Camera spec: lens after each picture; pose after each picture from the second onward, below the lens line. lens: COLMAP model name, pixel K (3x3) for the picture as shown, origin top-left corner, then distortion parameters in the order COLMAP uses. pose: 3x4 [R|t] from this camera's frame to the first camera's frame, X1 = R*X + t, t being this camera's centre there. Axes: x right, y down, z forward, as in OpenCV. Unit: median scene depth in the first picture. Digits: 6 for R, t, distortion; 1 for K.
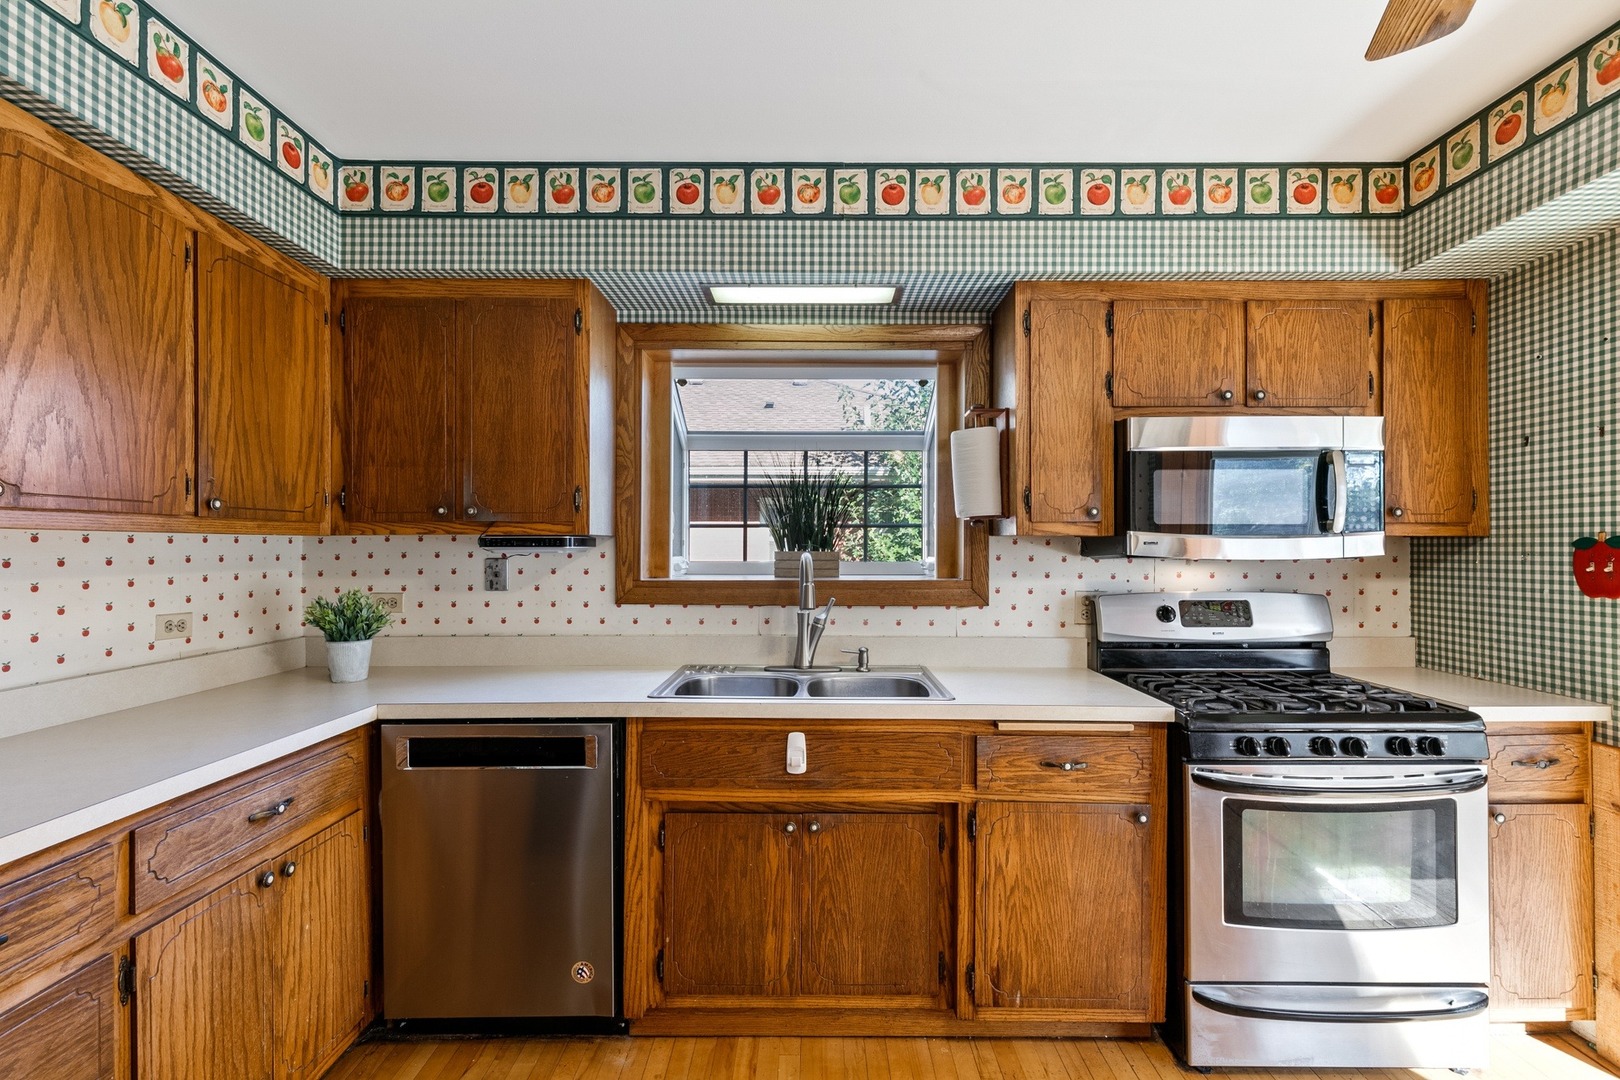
lens RADIAL K [[734.1, 0, 805.9], [0, 734.1, 542.2], [0, 0, 1]] dist [0.008278, -0.001990]
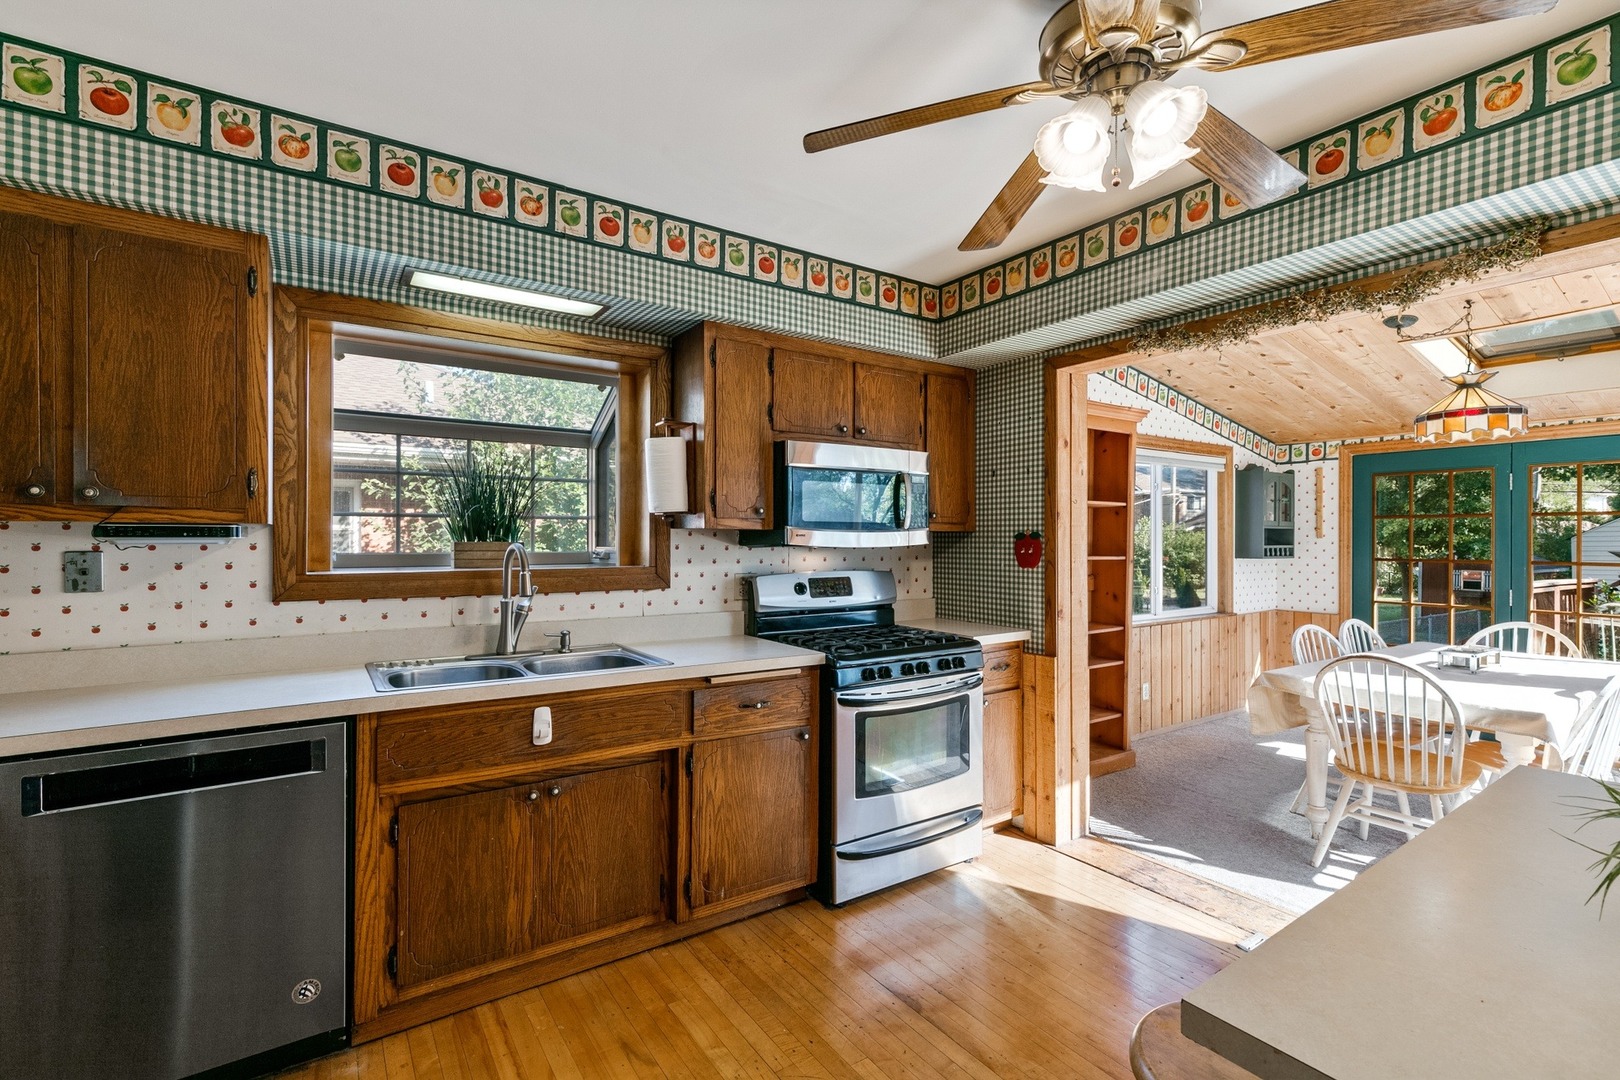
lens RADIAL K [[746.3, 0, 810.6], [0, 746.3, 538.1], [0, 0, 1]] dist [0.009662, -0.002558]
pose [[0.825484, 0.001357, 0.564423, -0.277100], [-0.005371, 0.999971, 0.005451, -0.001091], [-0.564399, -0.007532, 0.825467, -0.129161]]
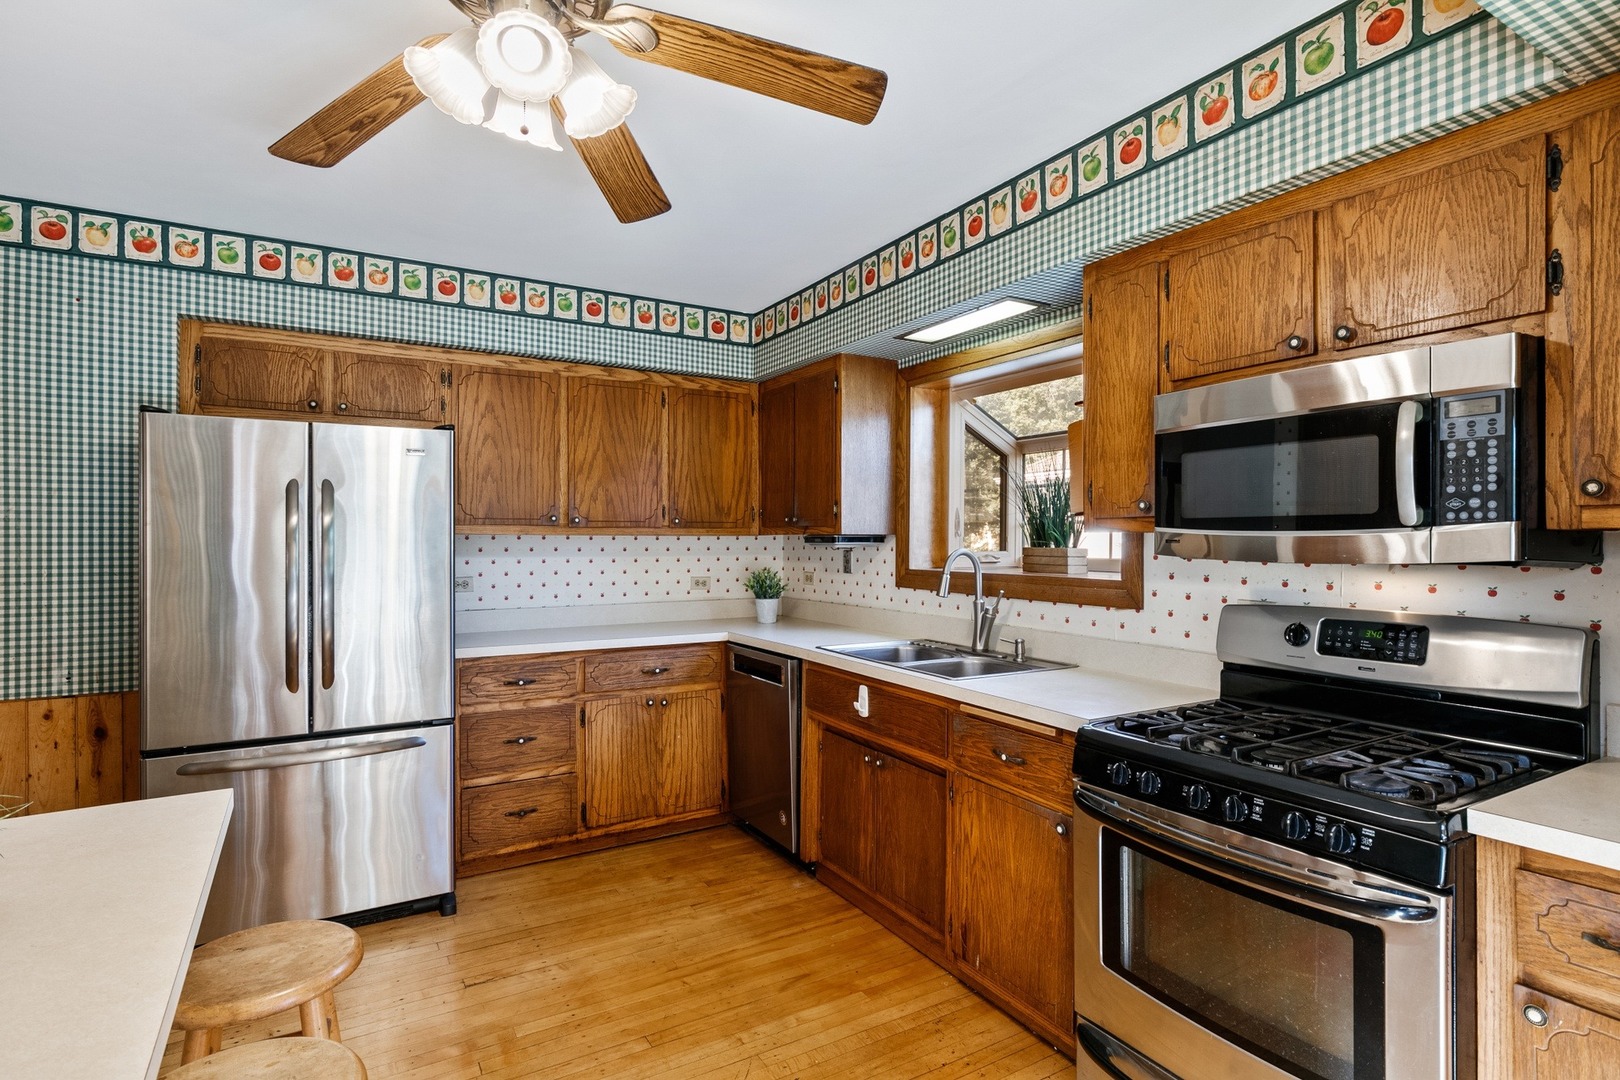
lens RADIAL K [[789.4, 0, 791.1], [0, 789.4, 537.9], [0, 0, 1]] dist [-0.001173, -0.000995]
pose [[0.506244, -0.001493, -0.862389, 1.010803], [0.005180, 0.999986, 0.001310, -0.006031], [0.862375, -0.005130, 0.506245, 0.156744]]
